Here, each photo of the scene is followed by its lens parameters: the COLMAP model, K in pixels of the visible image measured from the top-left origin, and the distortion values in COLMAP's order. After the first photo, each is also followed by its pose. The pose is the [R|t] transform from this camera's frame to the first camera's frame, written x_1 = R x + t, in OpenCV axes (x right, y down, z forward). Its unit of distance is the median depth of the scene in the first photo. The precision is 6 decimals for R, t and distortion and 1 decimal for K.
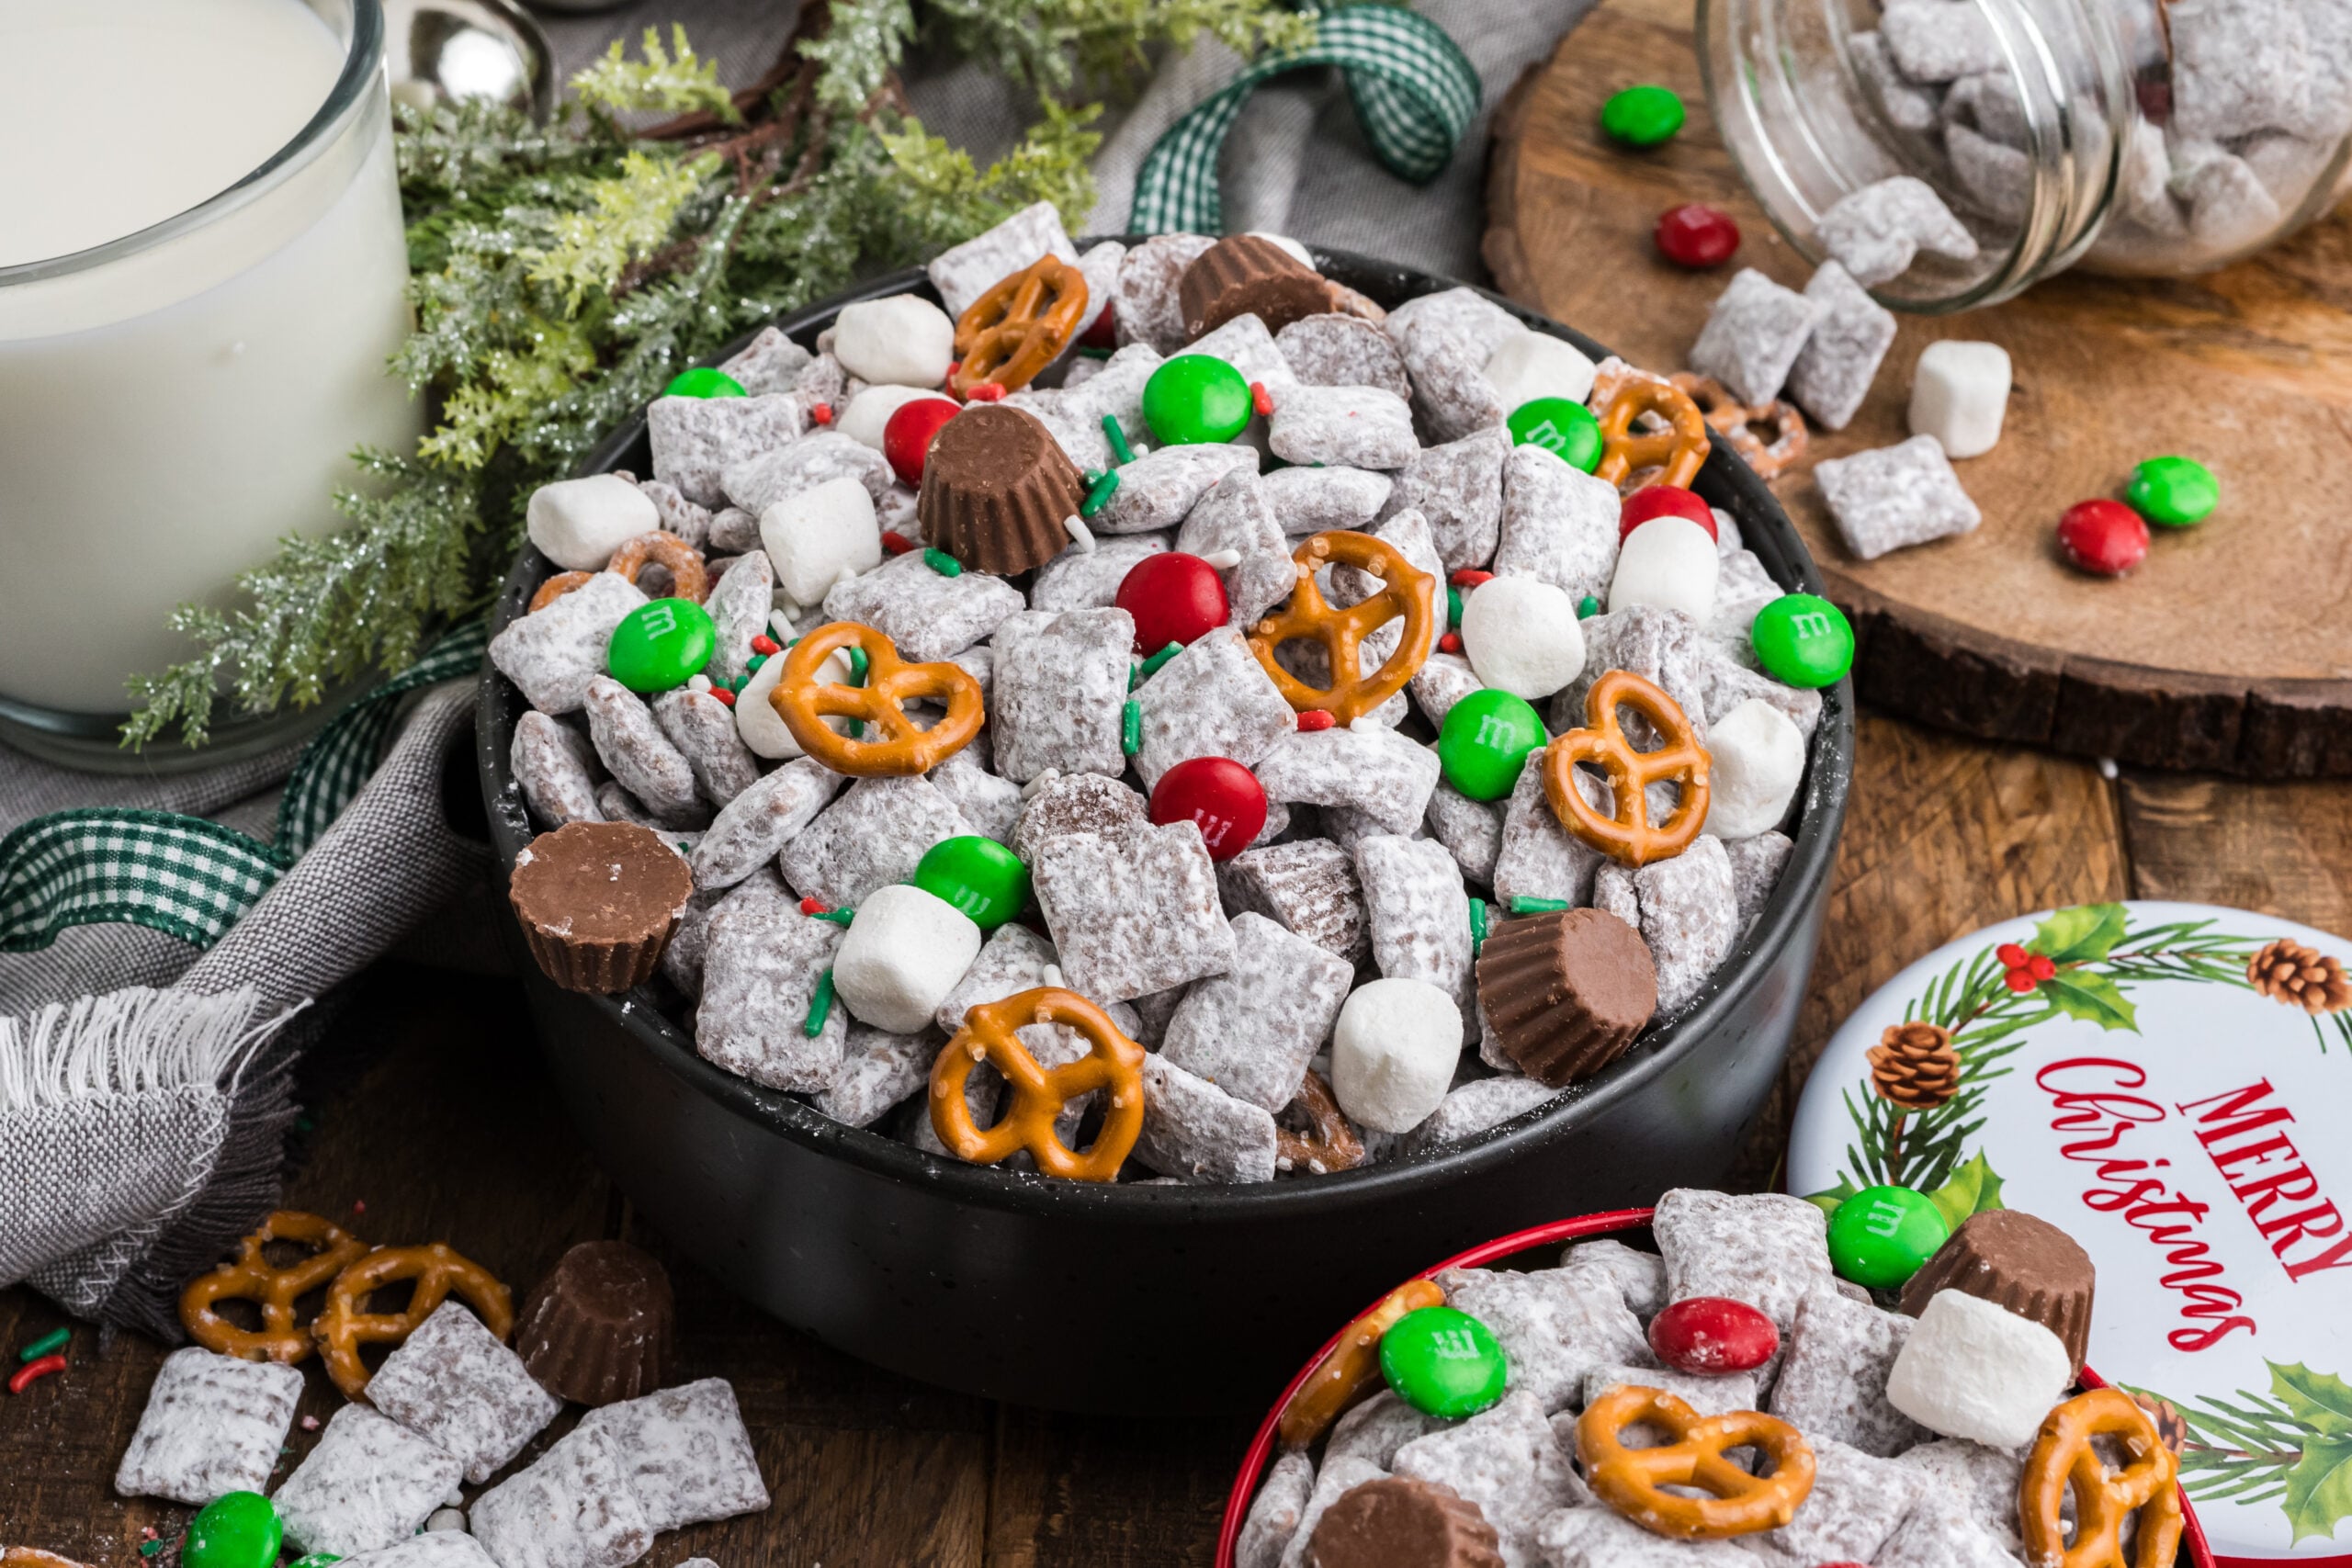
lens RADIAL K [[4426.3, 0, 1163.7], [0, 4426.3, 789.3], [0, 0, 1]] dist [-0.083583, 0.000000]
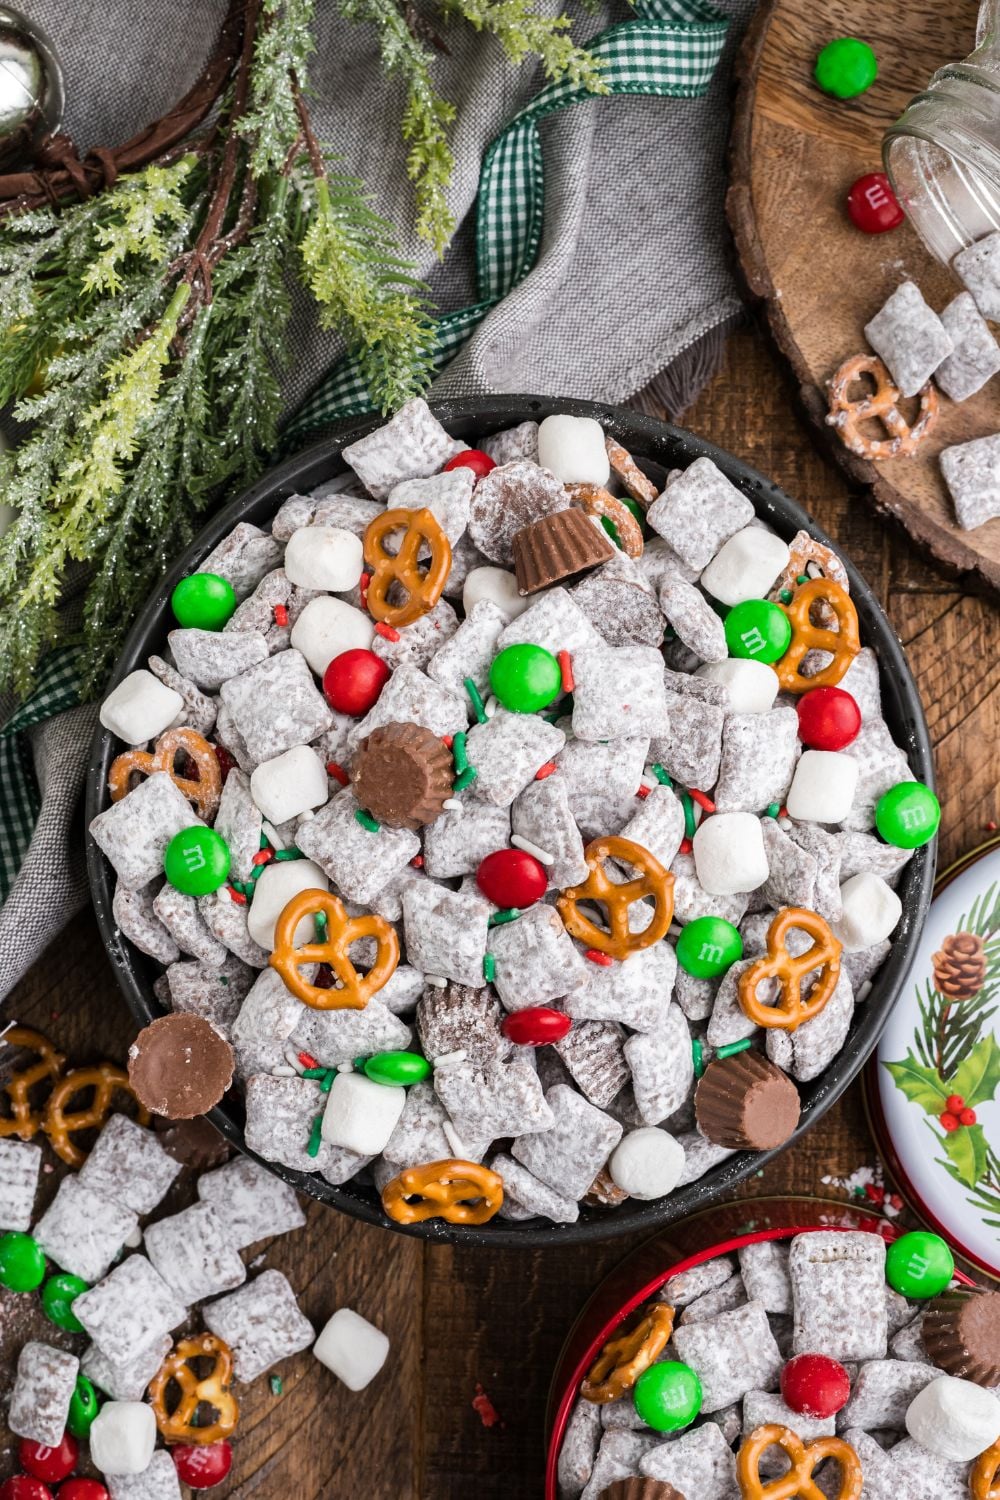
lens RADIAL K [[2710.6, 0, 491.3], [0, 2710.6, 875.9], [0, 0, 1]] dist [-0.072694, 0.000000]
pose [[0.999387, -0.018322, -0.029845, 0.023753], [0.033622, 0.740375, 0.671353, -0.701823], [0.009796, -0.671945, 0.740537, 0.269307]]
